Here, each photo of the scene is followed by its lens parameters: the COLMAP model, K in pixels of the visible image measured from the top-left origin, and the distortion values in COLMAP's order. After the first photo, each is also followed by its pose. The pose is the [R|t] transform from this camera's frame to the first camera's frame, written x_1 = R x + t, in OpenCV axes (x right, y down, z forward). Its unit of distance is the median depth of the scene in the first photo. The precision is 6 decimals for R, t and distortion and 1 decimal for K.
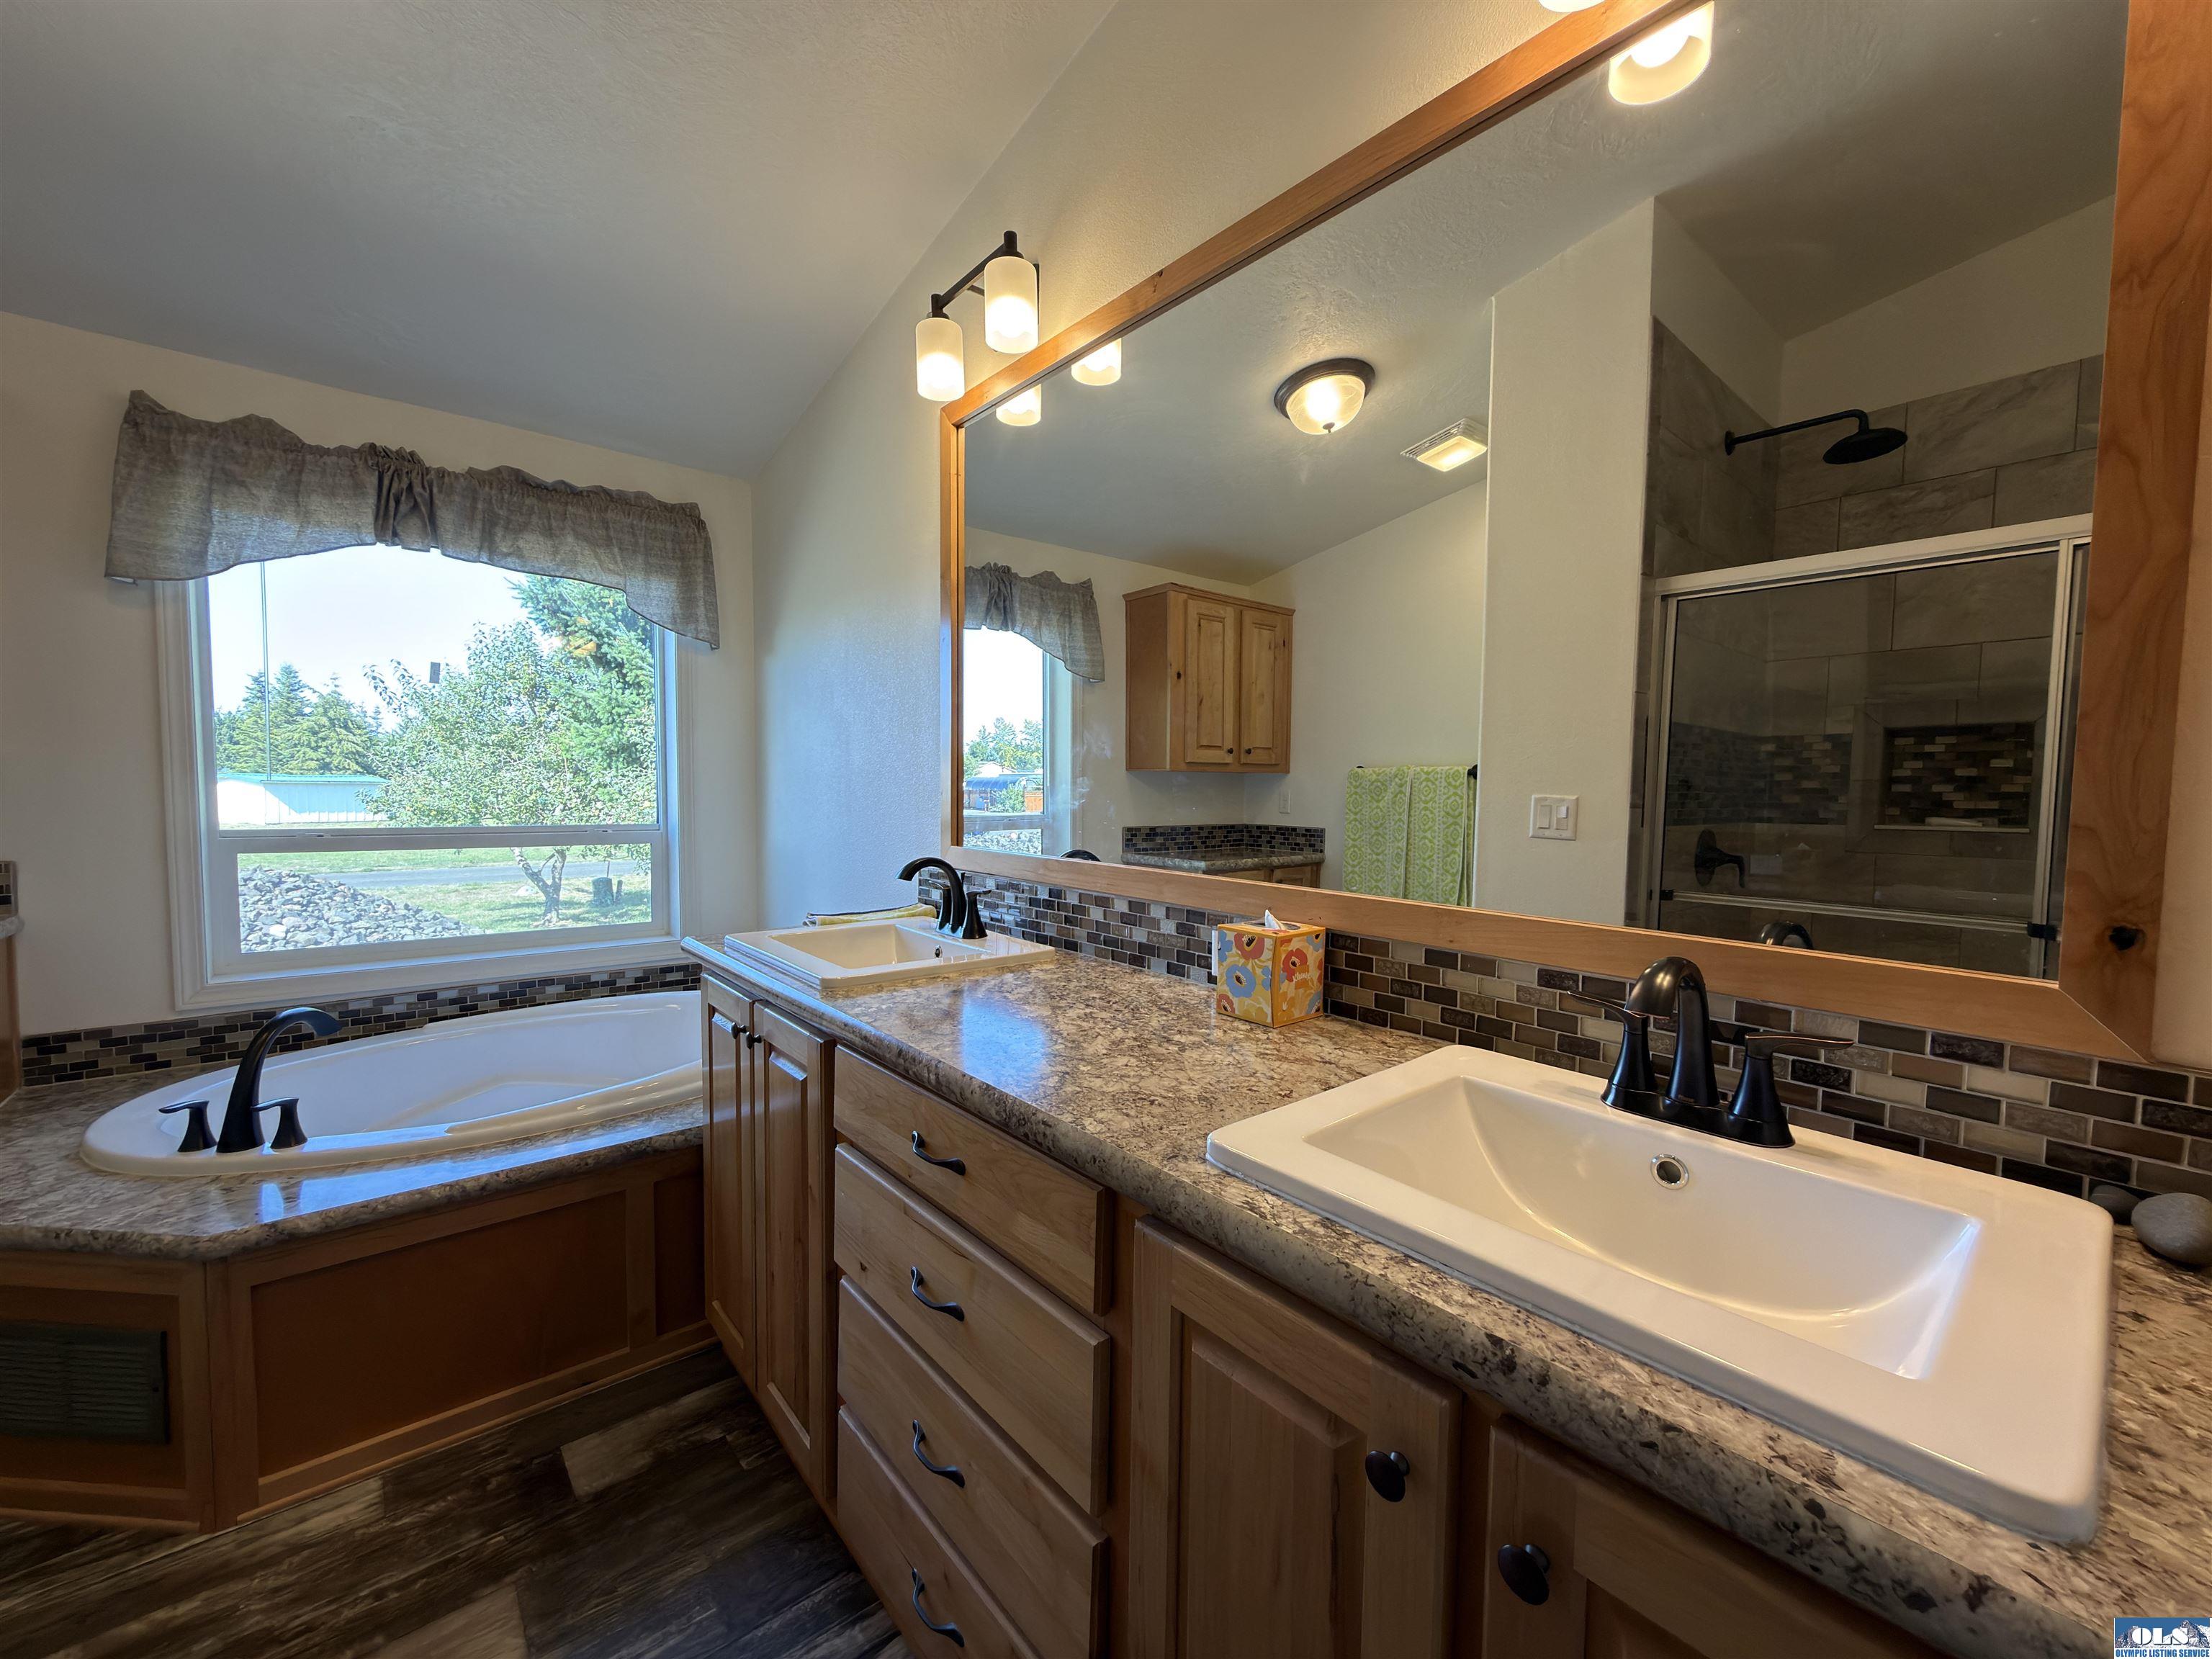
lens RADIAL K [[883.1, 0, 1109.6], [0, 883.1, 829.9], [0, 0, 1]] dist [-0.000178, 0.000246]
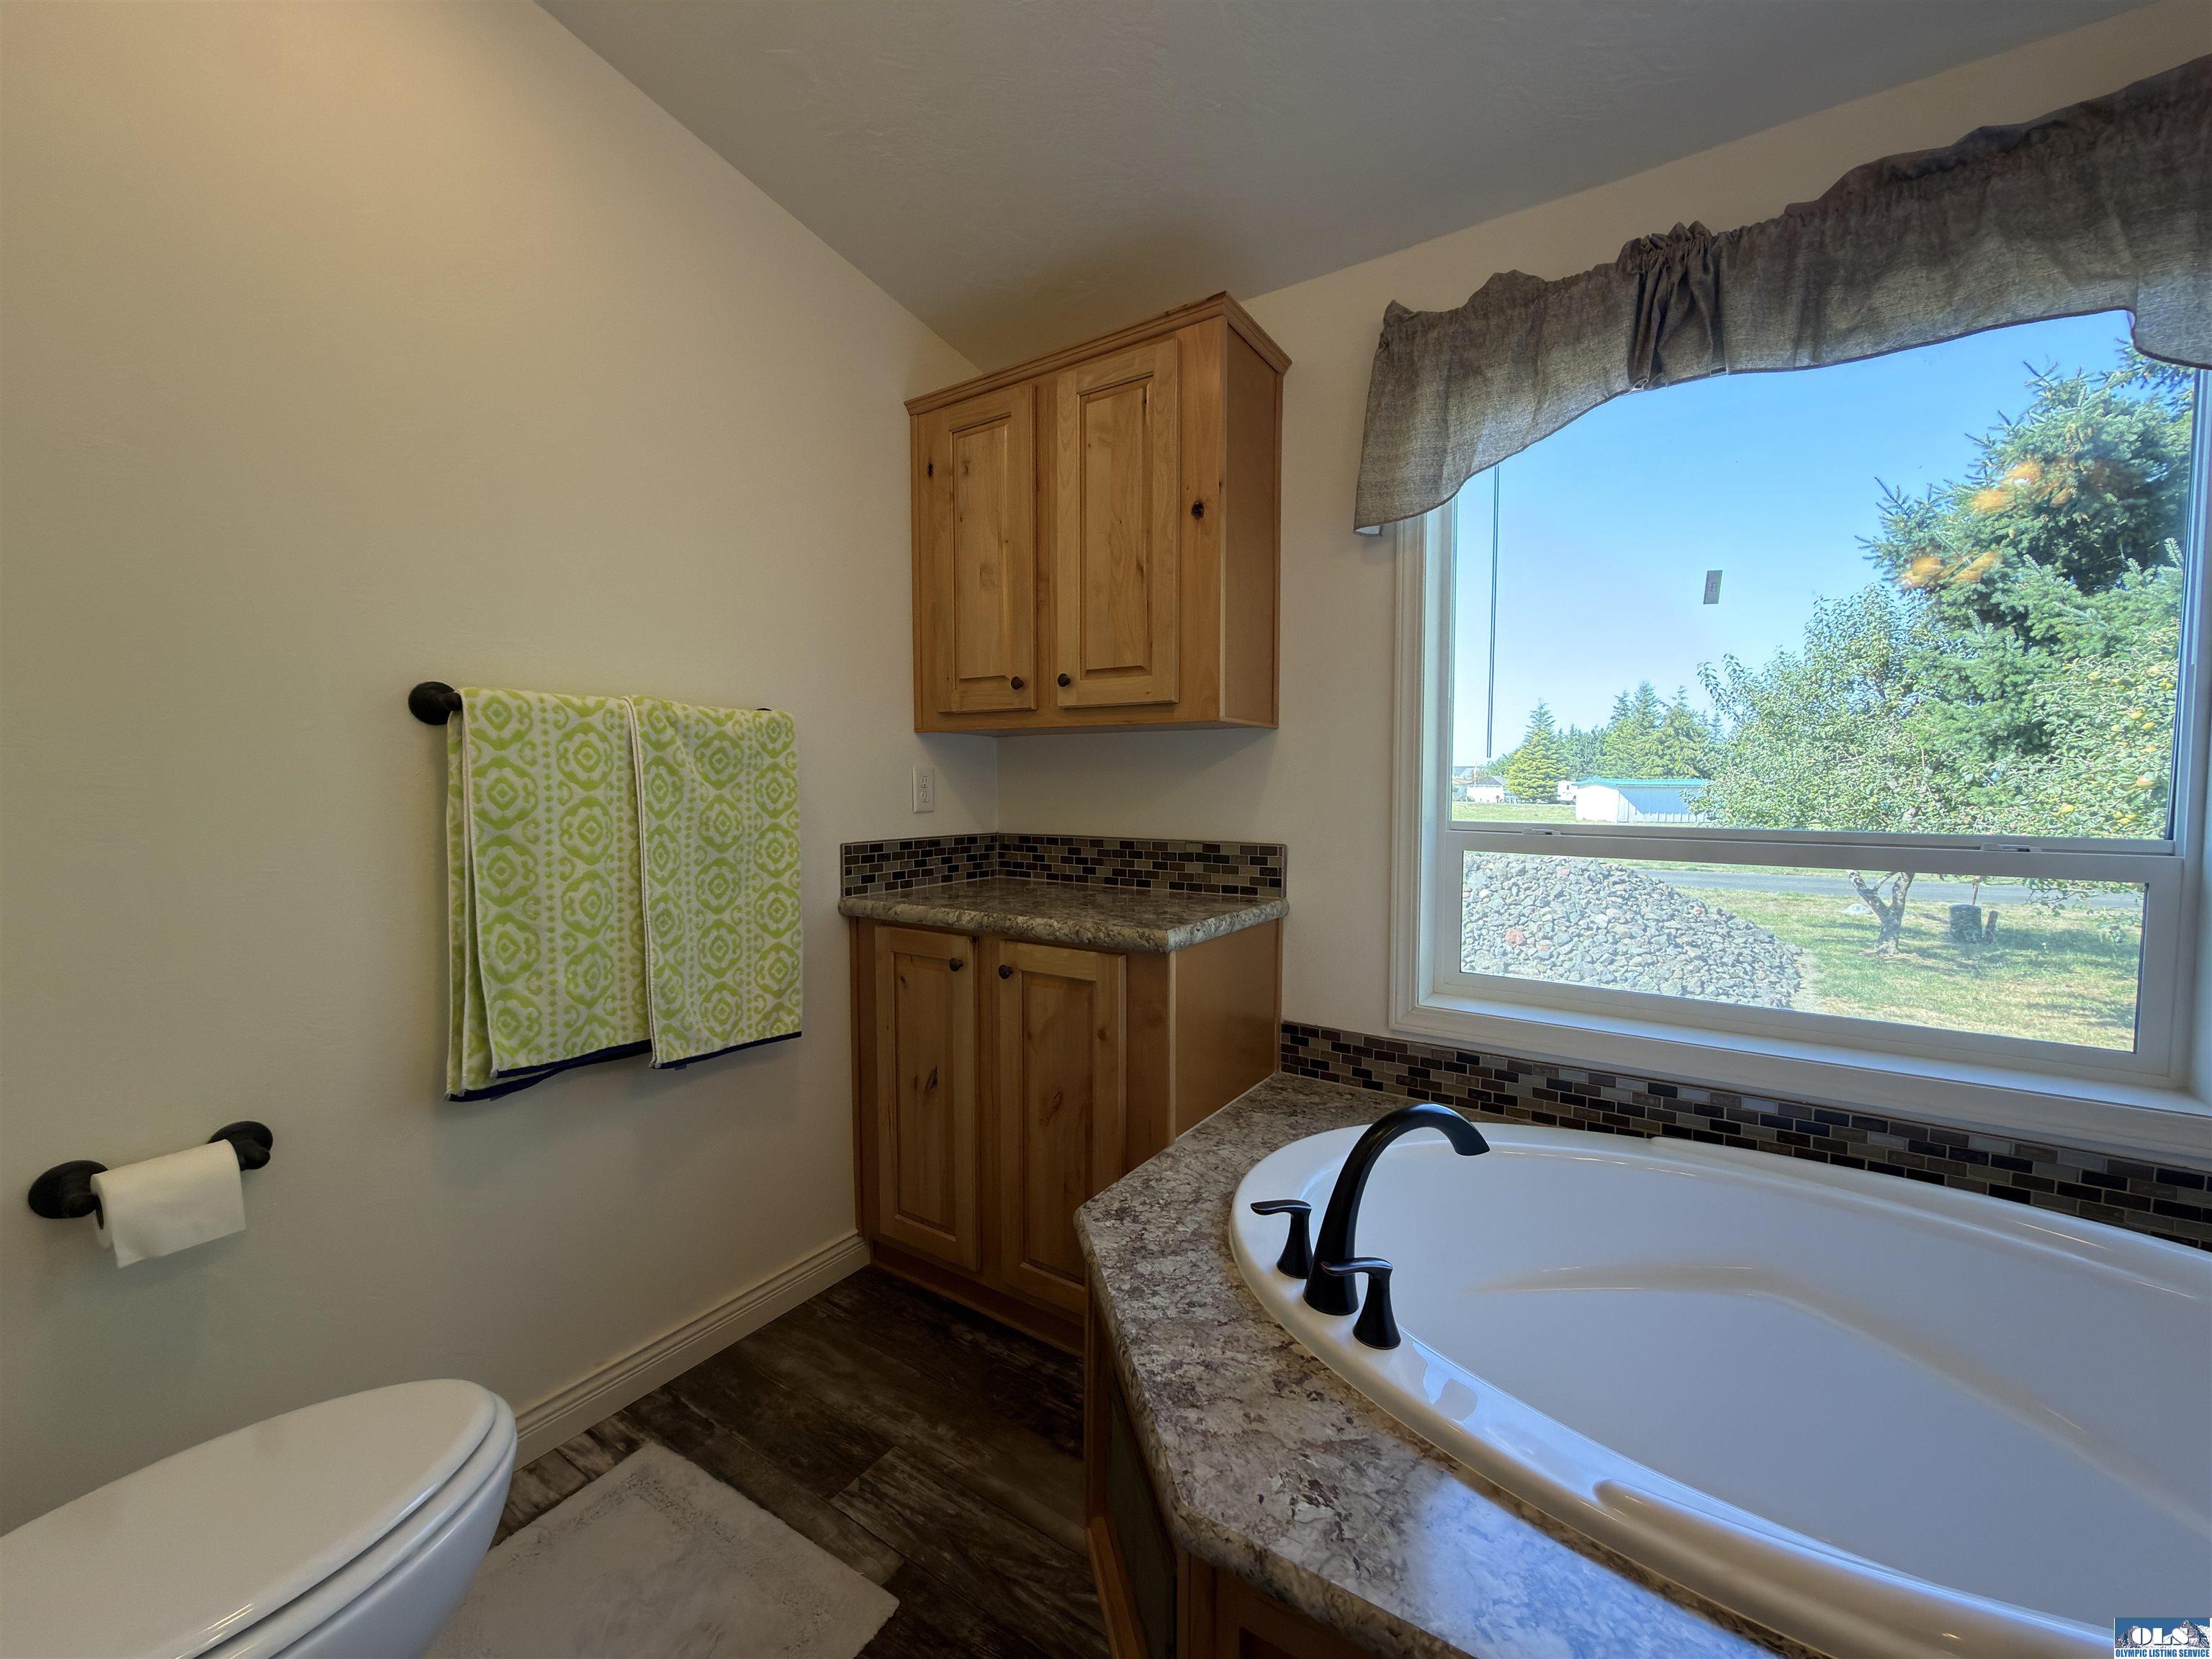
lens RADIAL K [[883.1, 0, 1101.8], [0, 883.1, 830.9], [0, 0, 1]] dist [-0.000178, 0.000246]
pose [[0.270569, 0.042817, -0.961748, -0.307640], [-0.045824, 0.998451, 0.031559, -0.001572], [0.961609, 0.035532, 0.272112, 0.479405]]
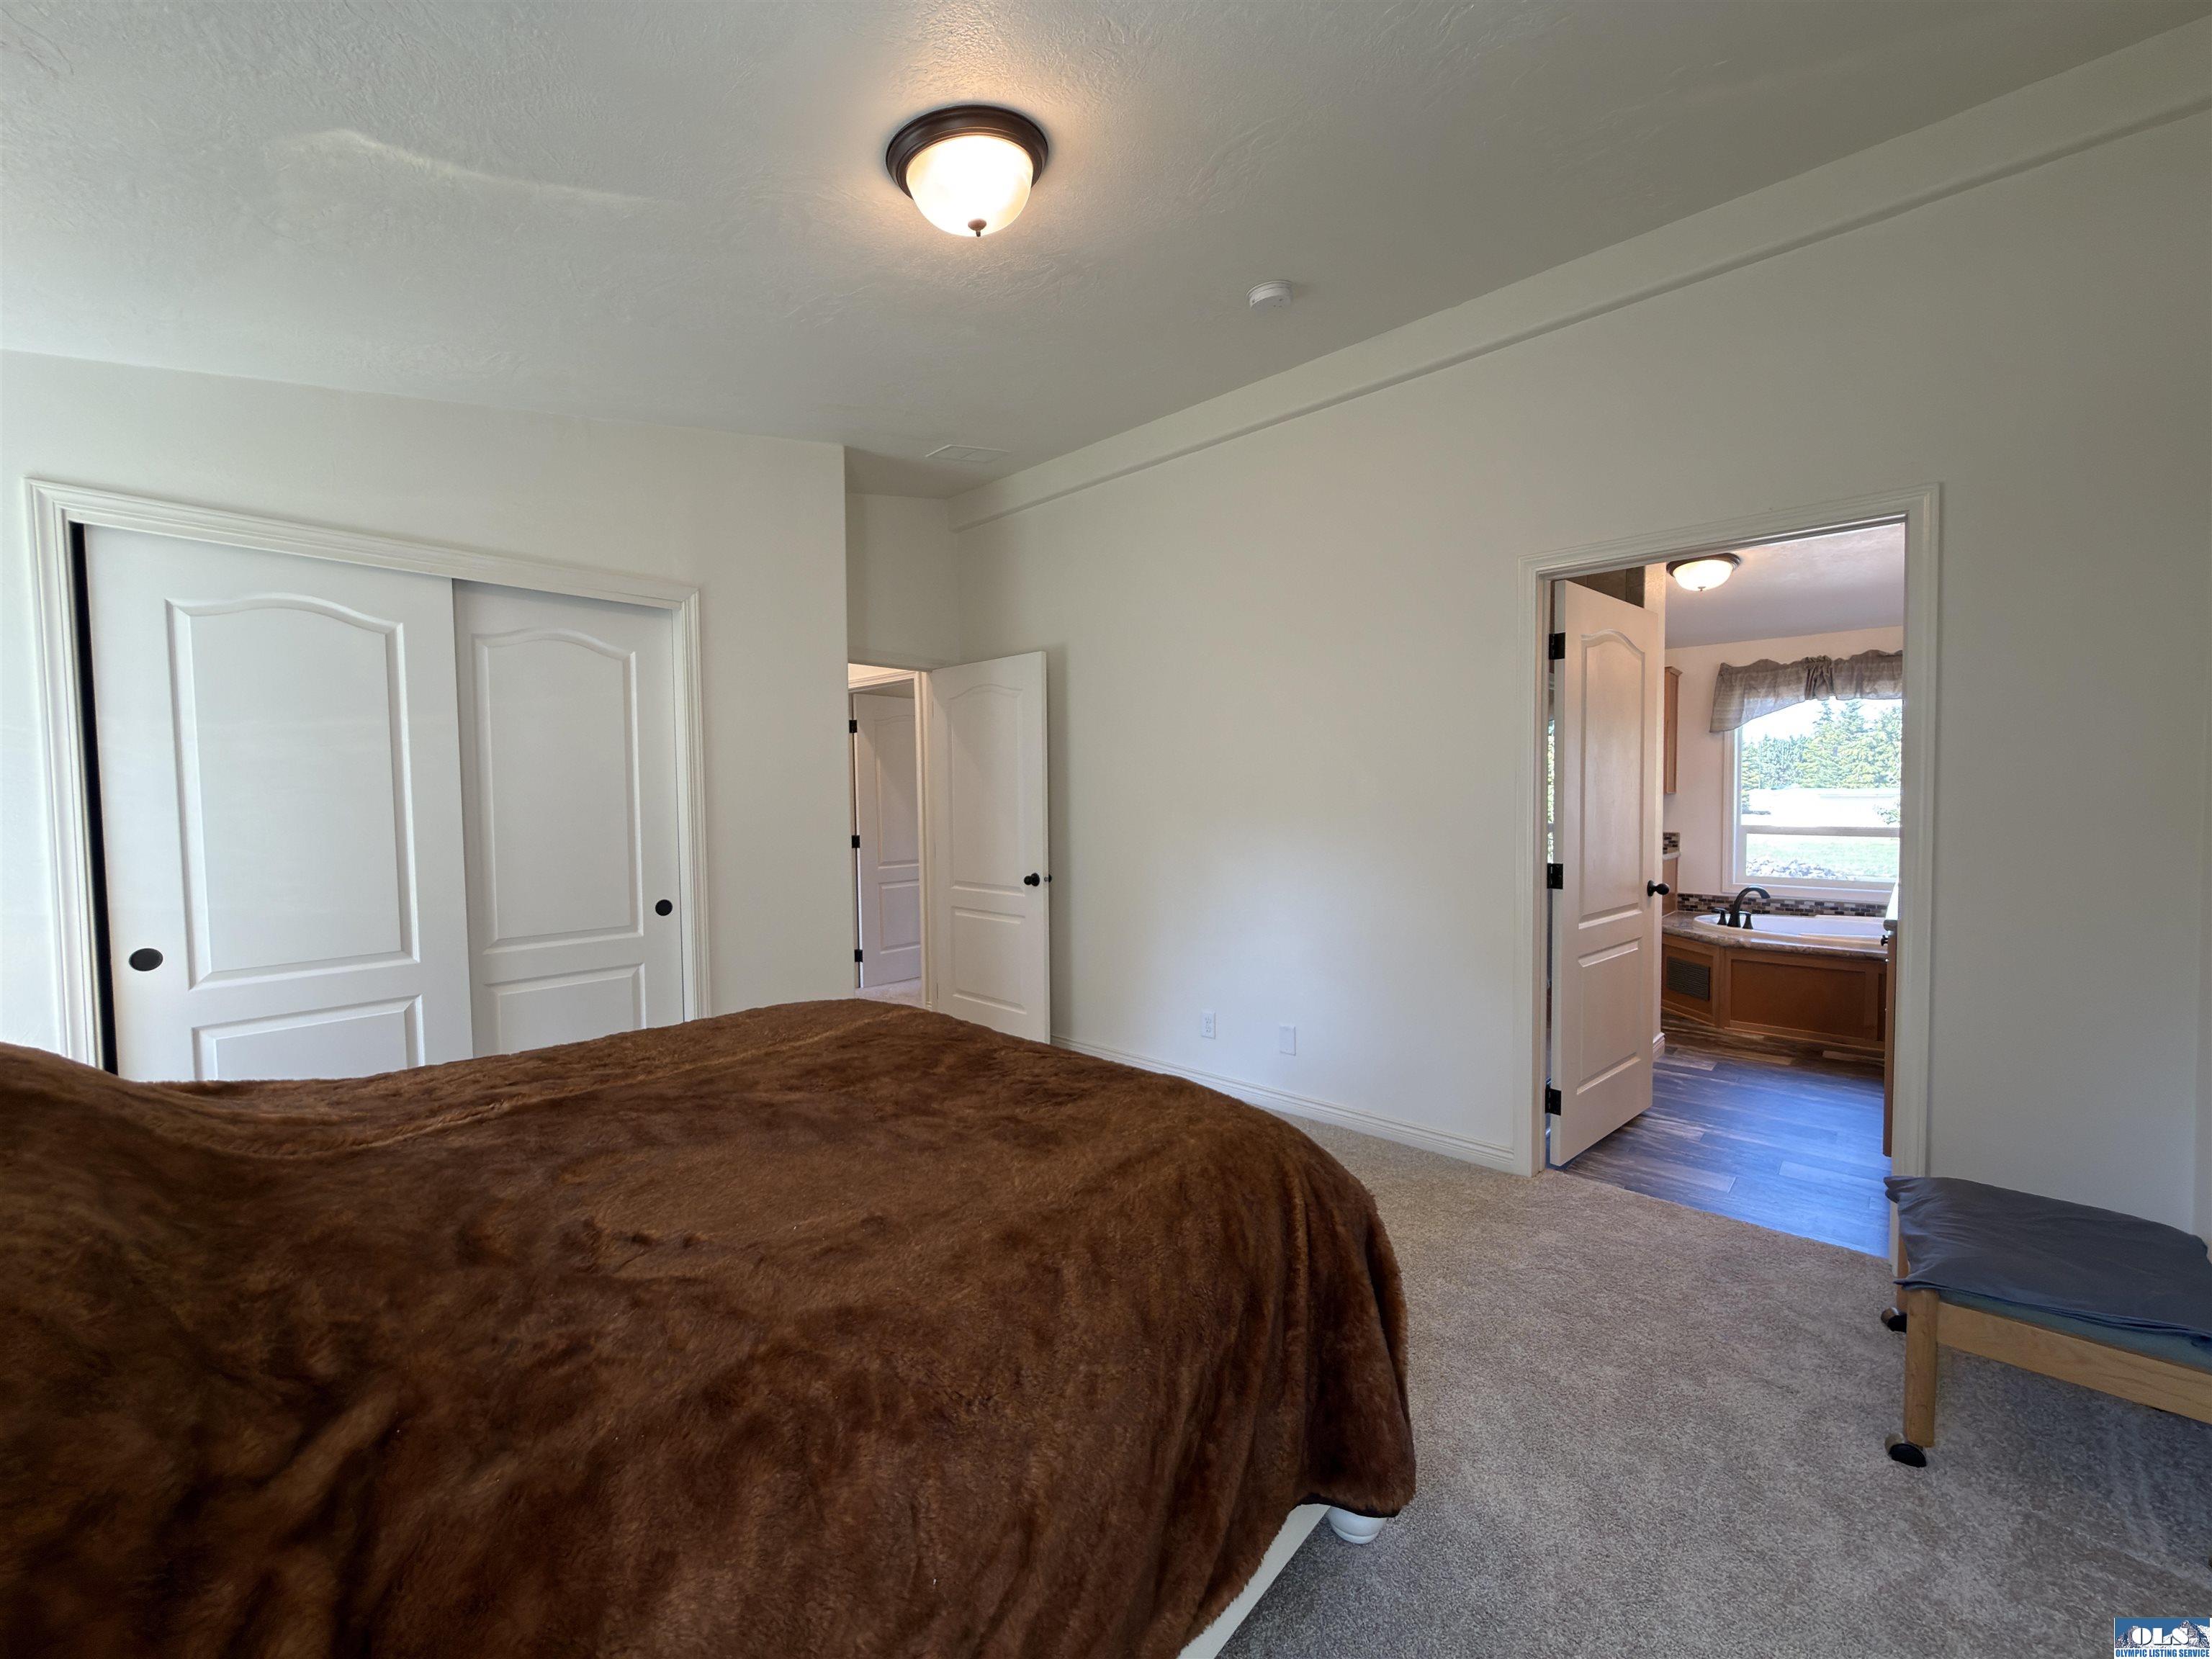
lens RADIAL K [[883.1, 0, 1100.3], [0, 883.1, 836.2], [0, 0, 1]] dist [-0.000178, 0.000246]
pose [[0.117273, 0.031353, -0.992605, 1.308986], [-0.037041, 0.998944, 0.027177, 0.034485], [0.992409, 0.033580, 0.118311, -1.136268]]
